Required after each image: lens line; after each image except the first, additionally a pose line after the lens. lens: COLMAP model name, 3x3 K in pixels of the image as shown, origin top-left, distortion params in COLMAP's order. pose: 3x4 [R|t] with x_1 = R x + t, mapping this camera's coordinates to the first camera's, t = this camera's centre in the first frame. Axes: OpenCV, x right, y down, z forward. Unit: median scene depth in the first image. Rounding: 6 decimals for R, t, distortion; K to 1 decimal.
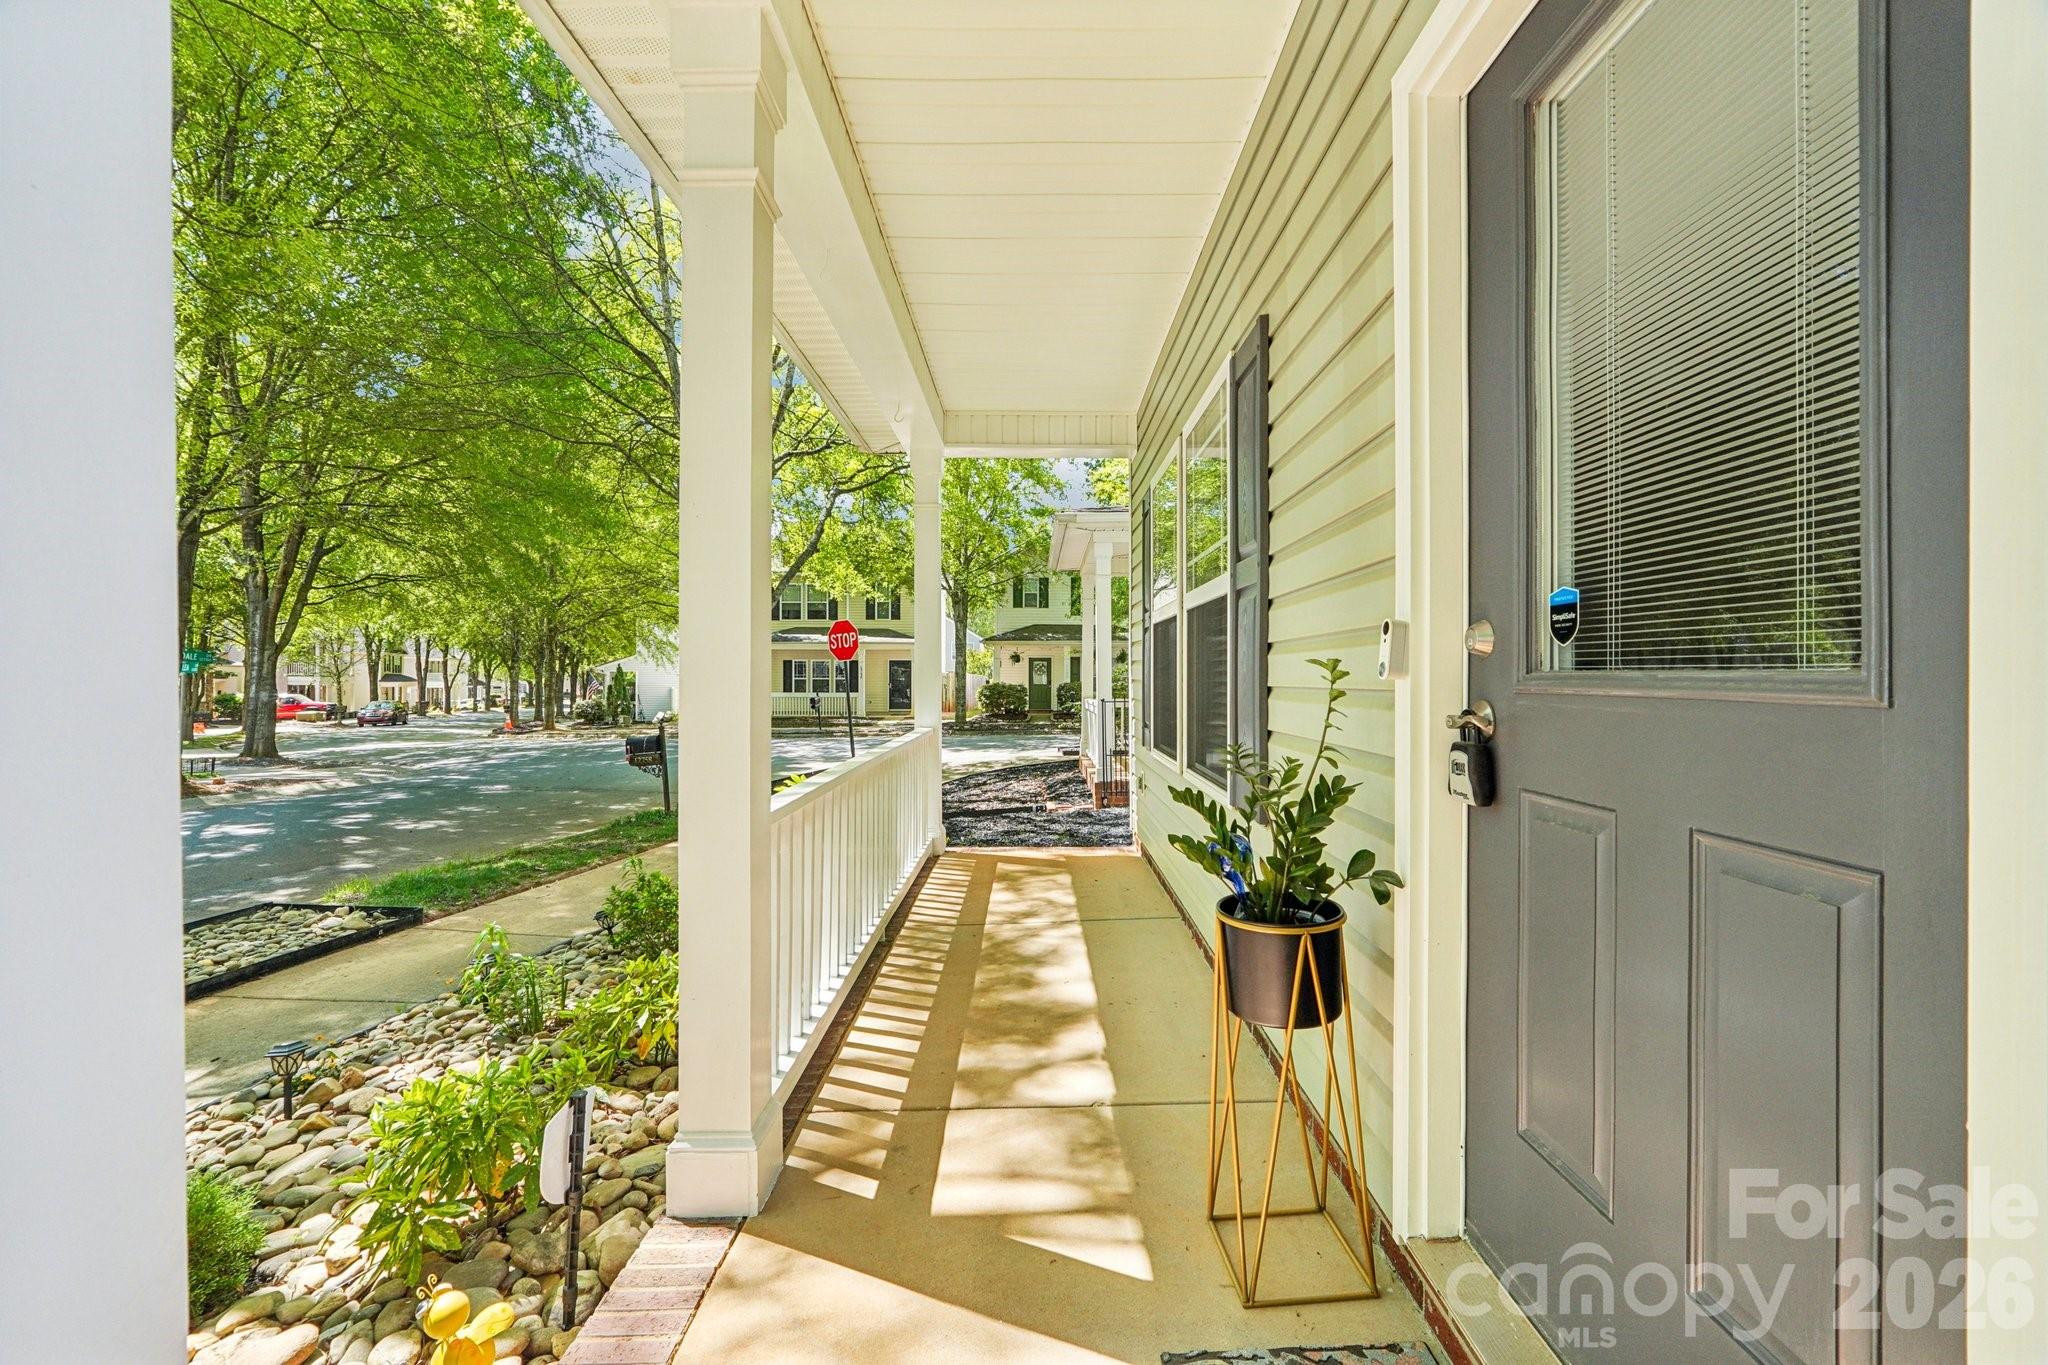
lens RADIAL K [[881.8, 0, 1024.0], [0, 881.8, 682.5], [0, 0, 1]] dist [-0.000678, -0.000063]
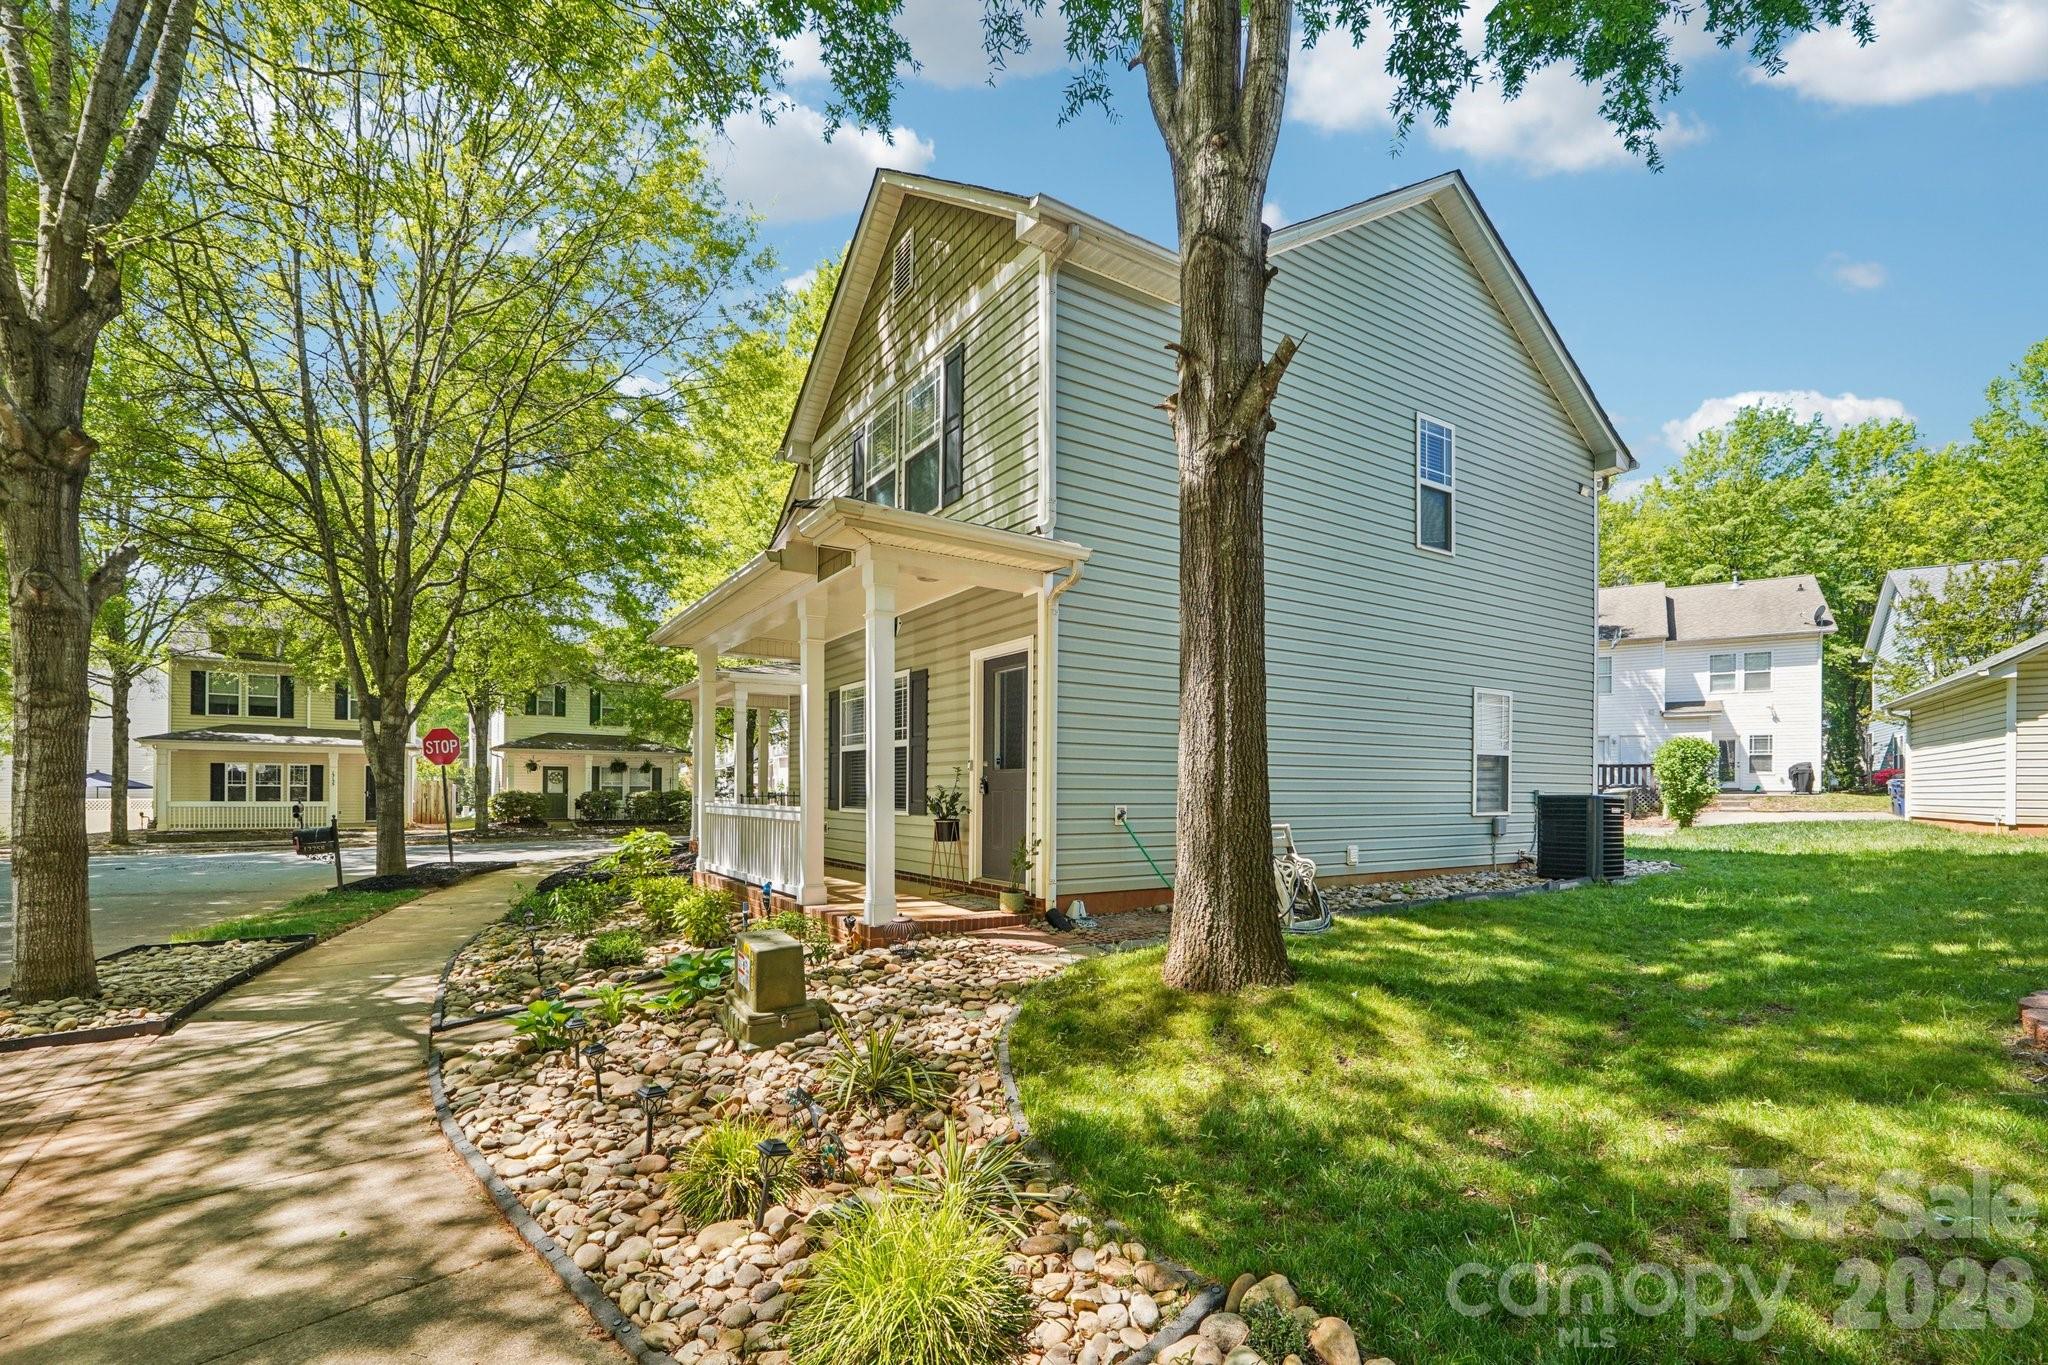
lens RADIAL K [[881.8, 0, 1024.0], [0, 881.8, 682.5], [0, 0, 1]] dist [-0.000678, -0.000063]
pose [[0.839515, 0.071713, 0.538583, -0.083429], [-0.002017, 0.991656, -0.128898, 0.005687], [-0.543333, 0.107125, 0.832655, -0.137790]]
